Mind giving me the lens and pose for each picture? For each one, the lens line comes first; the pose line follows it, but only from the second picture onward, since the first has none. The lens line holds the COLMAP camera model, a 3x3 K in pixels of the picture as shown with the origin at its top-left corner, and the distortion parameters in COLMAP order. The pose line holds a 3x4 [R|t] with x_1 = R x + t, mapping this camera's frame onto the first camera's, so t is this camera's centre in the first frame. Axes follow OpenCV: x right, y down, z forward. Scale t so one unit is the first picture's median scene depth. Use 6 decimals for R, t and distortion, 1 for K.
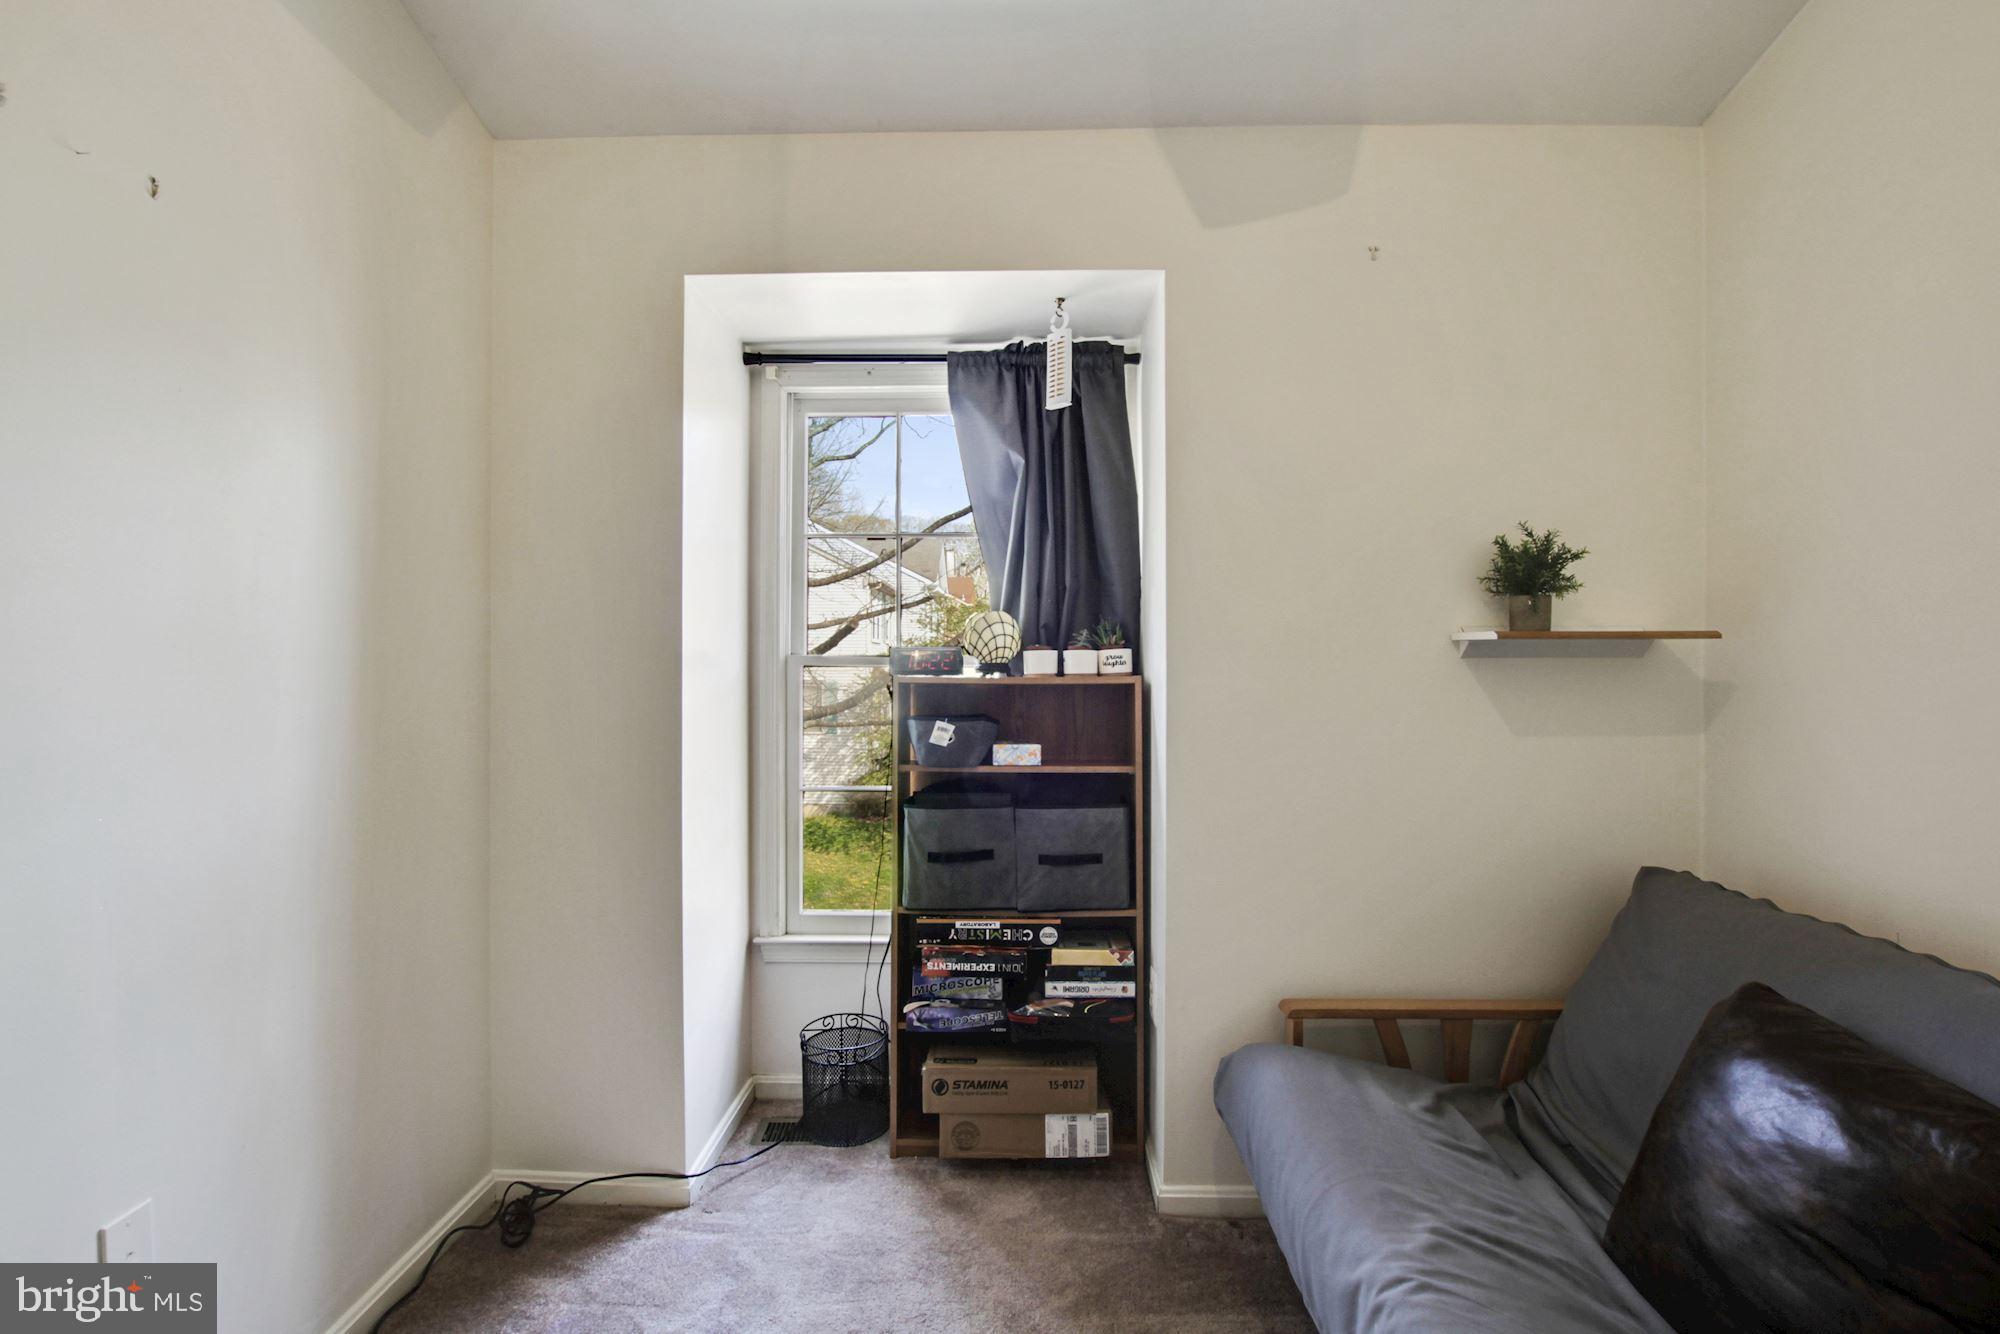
lens RADIAL K [[935.8, 0, 1000.0], [0, 935.8, 667.0], [0, 0, 1]] dist [-0.009466, 0.001395]
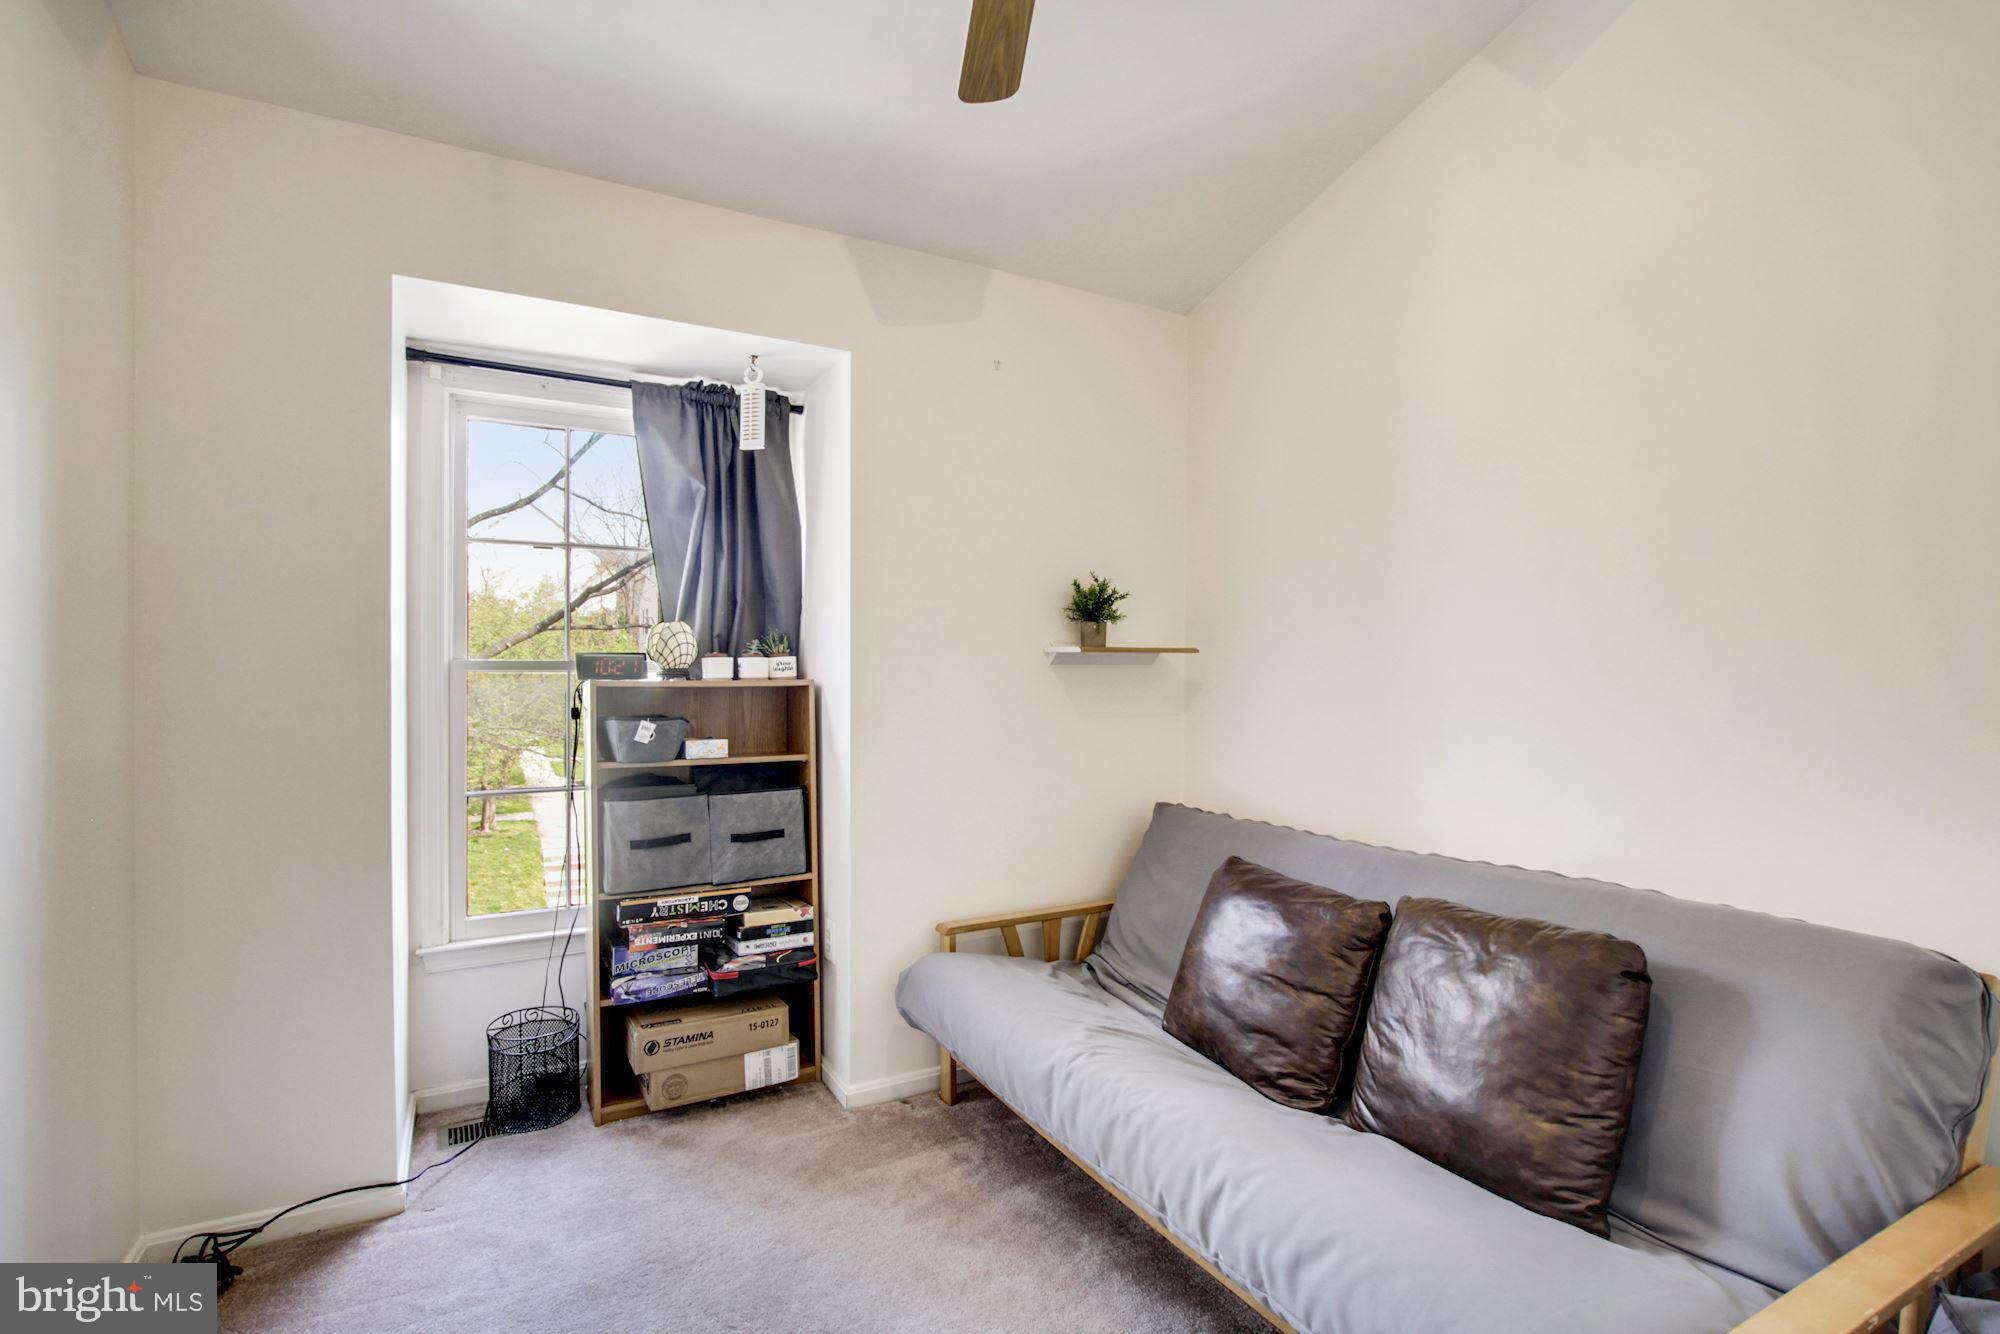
lens RADIAL K [[928.8, 0, 992.1], [0, 928.8, 689.4], [0, 0, 1]] dist [0.002443, -0.000019]
pose [[0.868987, -0.010025, 0.494733, -0.248265], [0.001519, 0.999844, 0.017592, 0.002064], [-0.494832, -0.014536, 0.868867, -0.155526]]
